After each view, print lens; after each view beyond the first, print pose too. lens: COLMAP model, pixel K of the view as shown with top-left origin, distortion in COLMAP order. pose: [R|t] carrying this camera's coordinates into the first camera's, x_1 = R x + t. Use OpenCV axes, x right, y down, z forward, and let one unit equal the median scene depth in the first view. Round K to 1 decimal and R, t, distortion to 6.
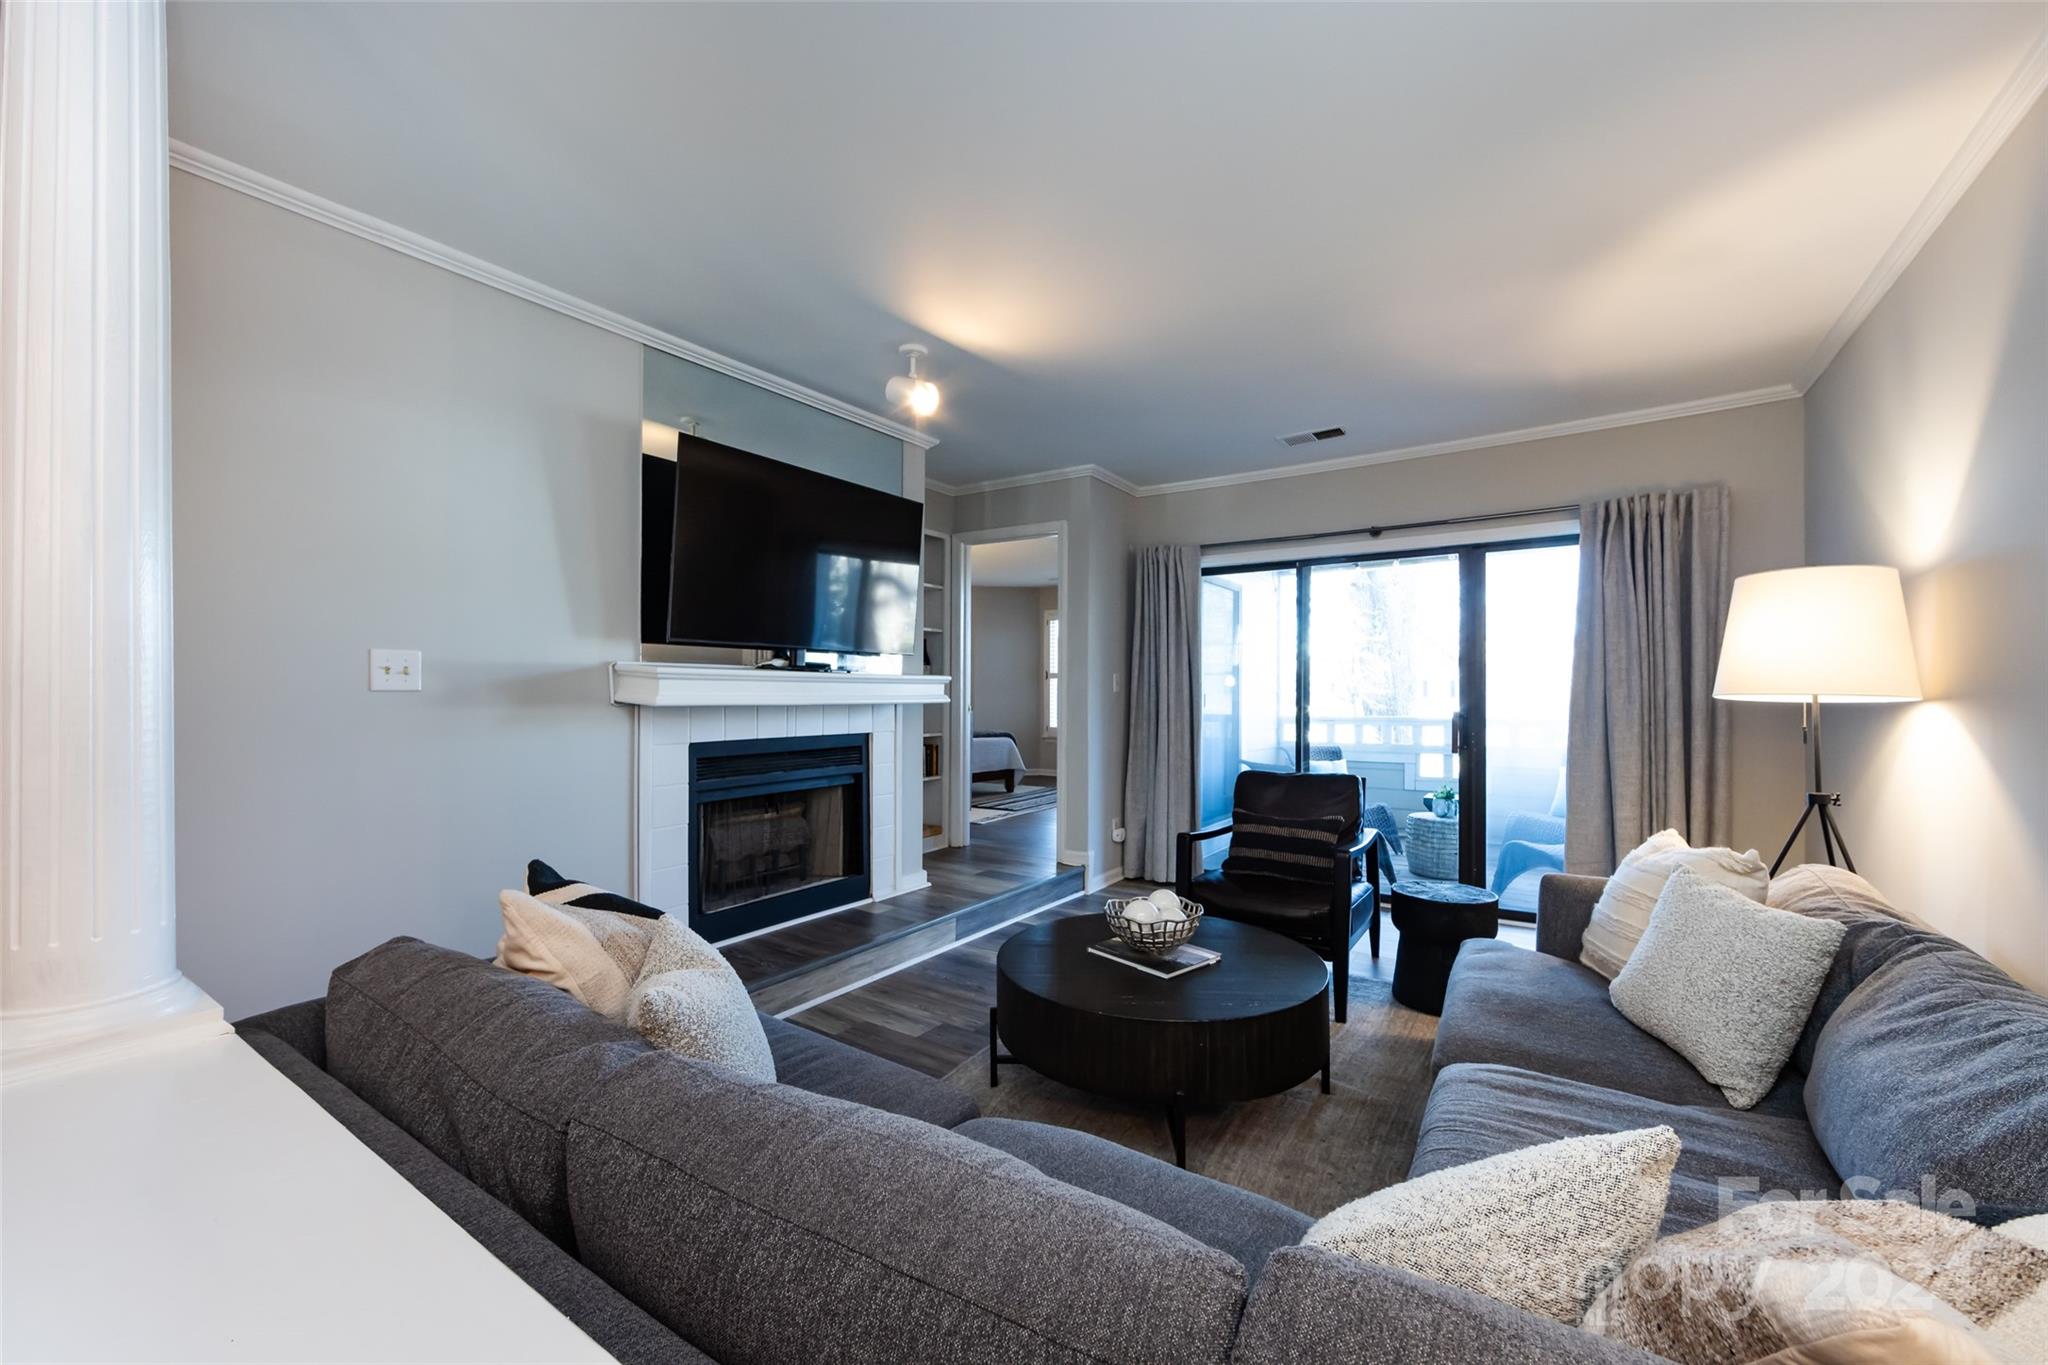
lens RADIAL K [[801.8, 0, 1024.0], [0, 801.8, 682.5], [0, 0, 1]] dist [-0.003182, -0.000684]
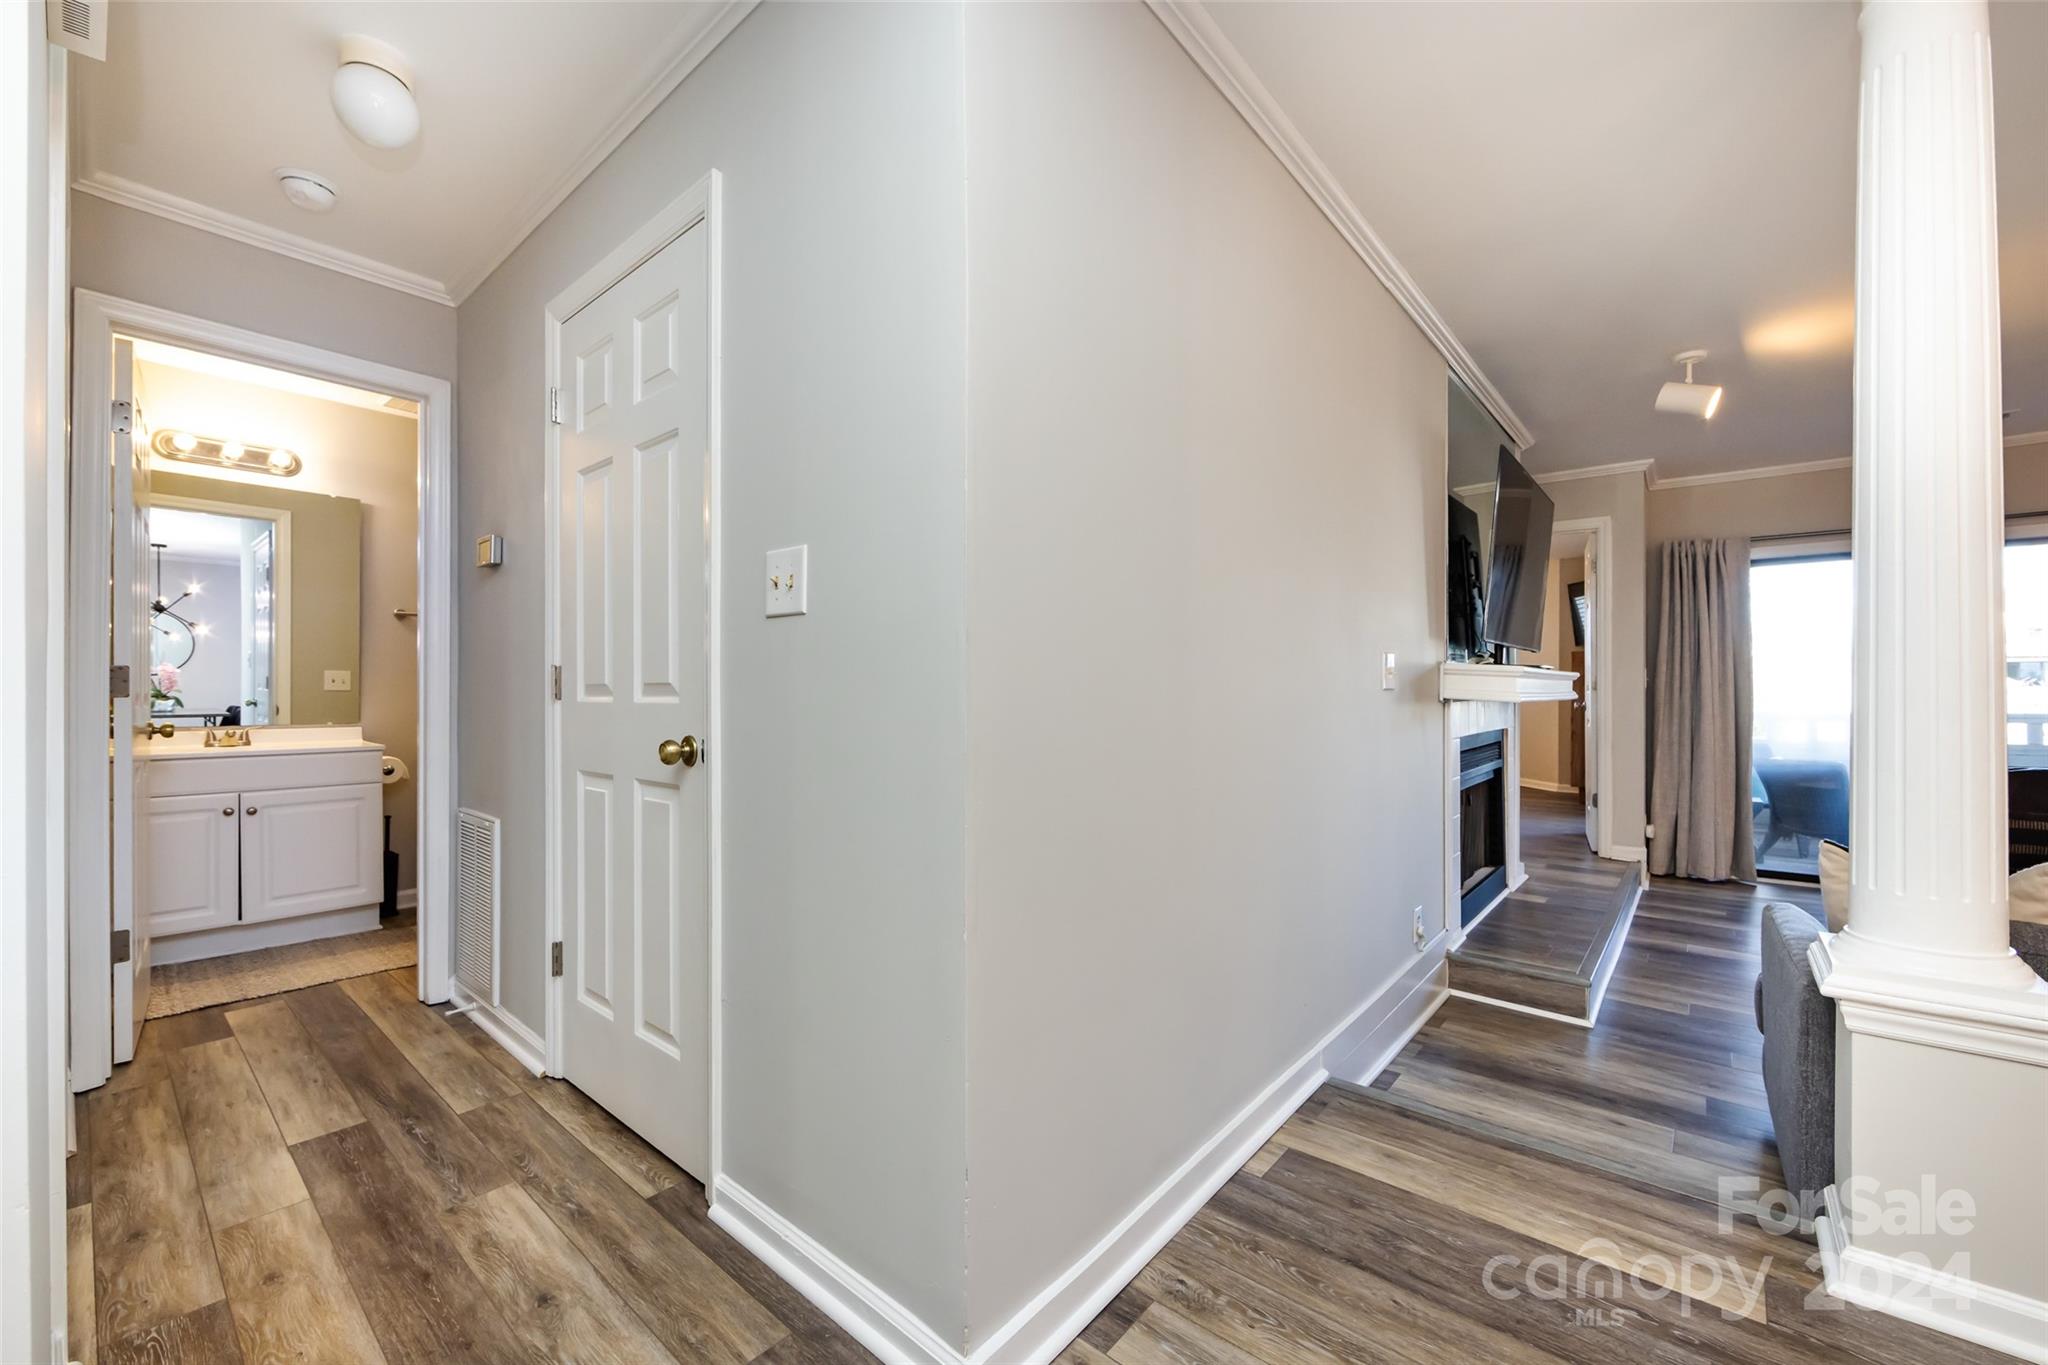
lens RADIAL K [[816.8, 0, 1016.1], [0, 816.8, 697.7], [0, 0, 1]] dist [-0.000498, -0.000152]
pose [[0.994006, -0.003071, -0.109284, -0.715744], [0.005899, 0.999656, 0.025564, -0.007410], [0.109168, -0.026056, 0.993682, -0.118558]]
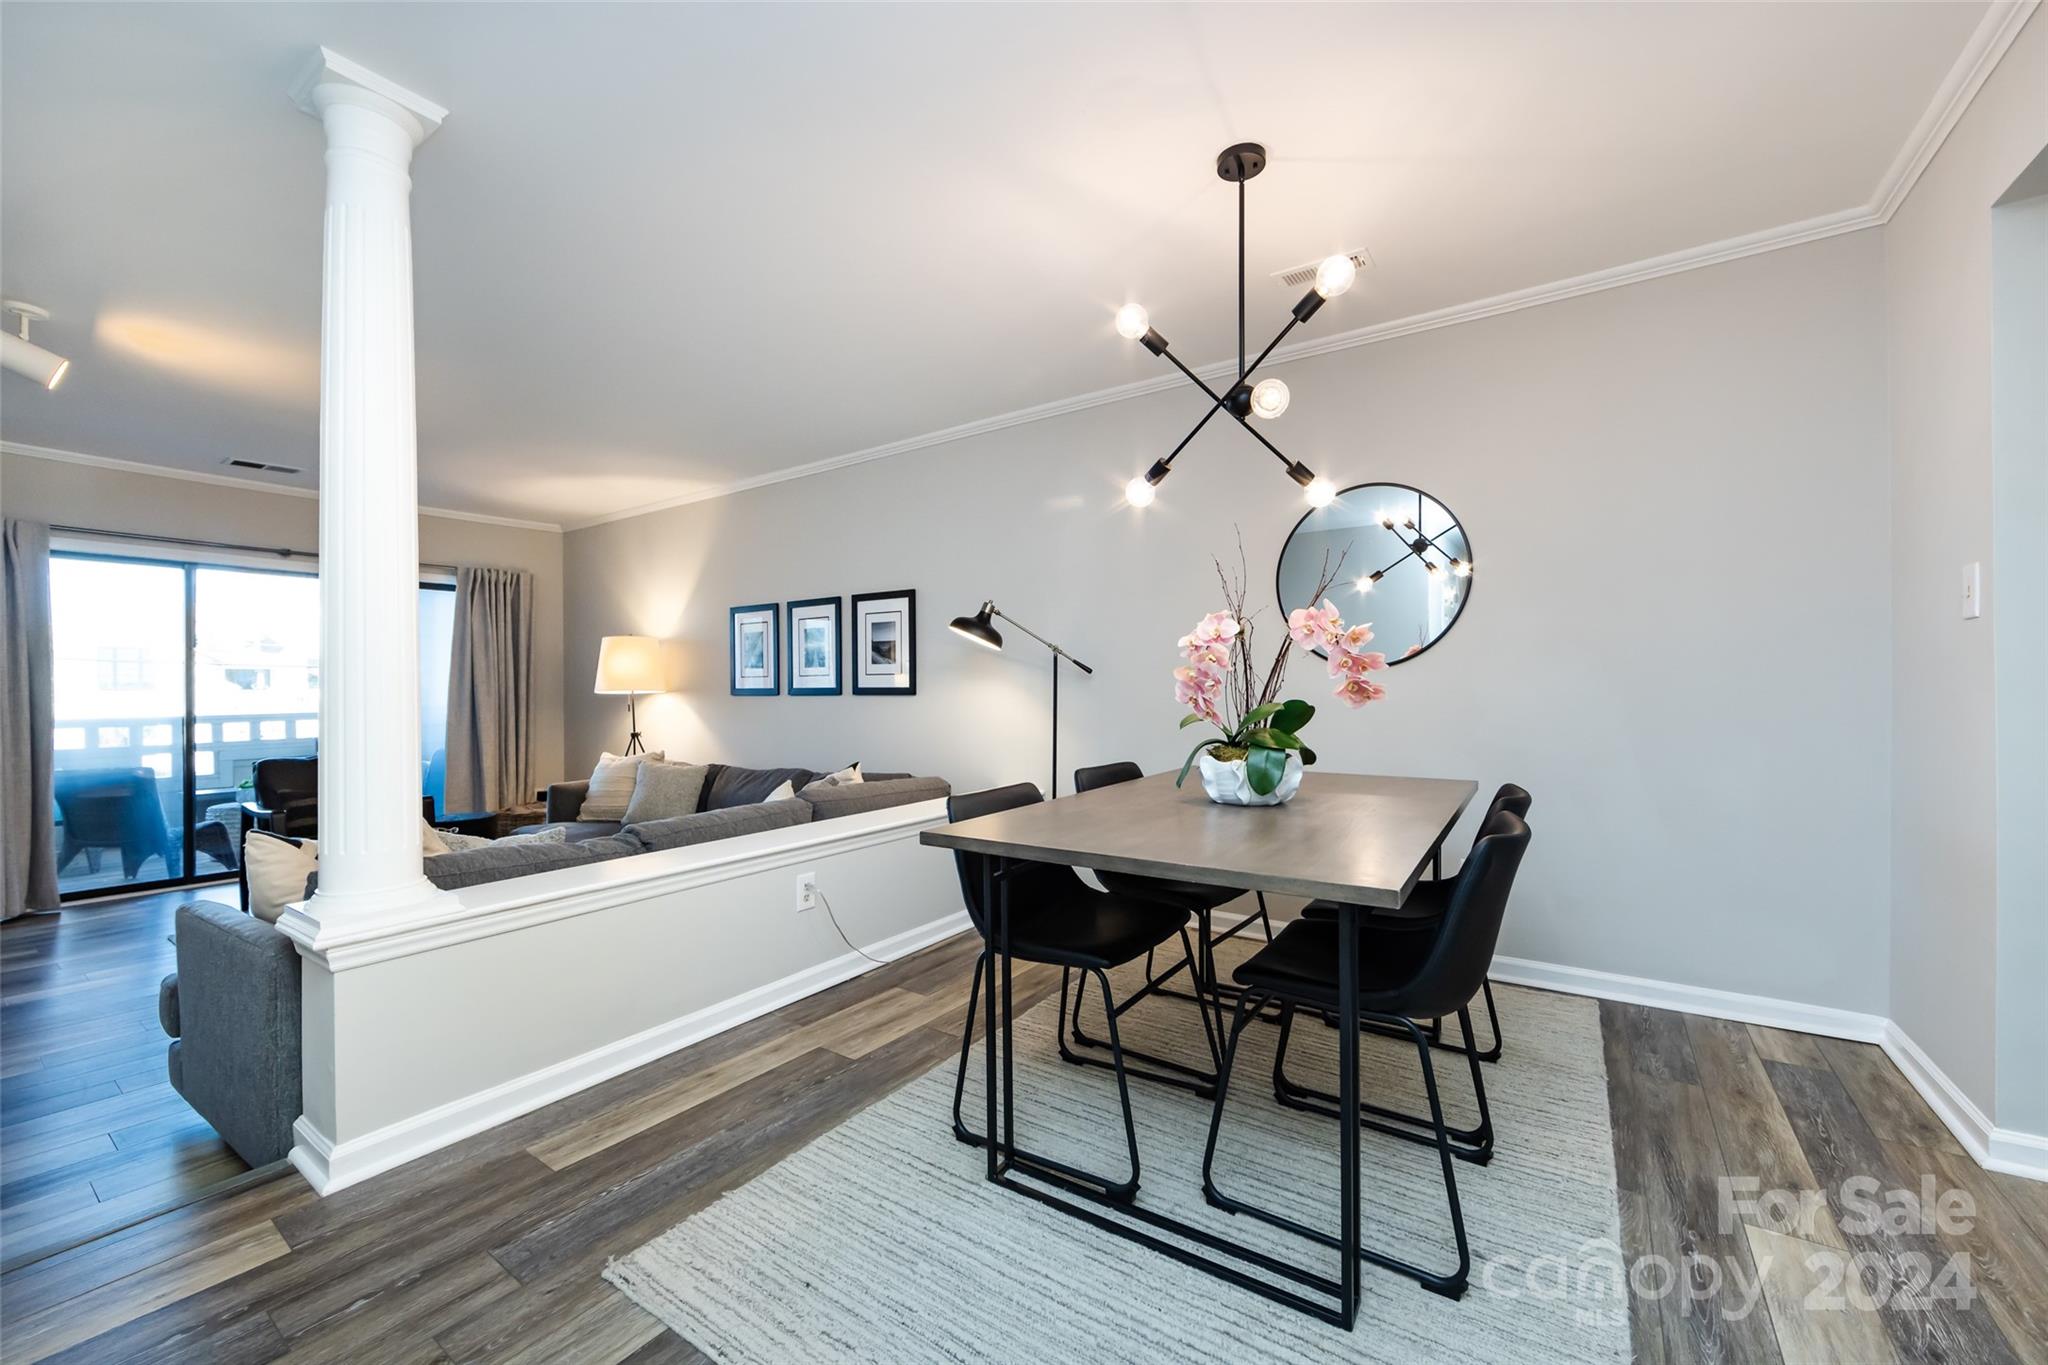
lens RADIAL K [[801.8, 0, 1024.0], [0, 801.8, 682.5], [0, 0, 1]] dist [-0.003182, -0.000684]
pose [[0.009858, 0.004793, 0.999940, -0.814950], [-0.008084, 0.999956, -0.004713, -0.003054], [-0.999919, -0.008037, 0.009897, -0.097976]]
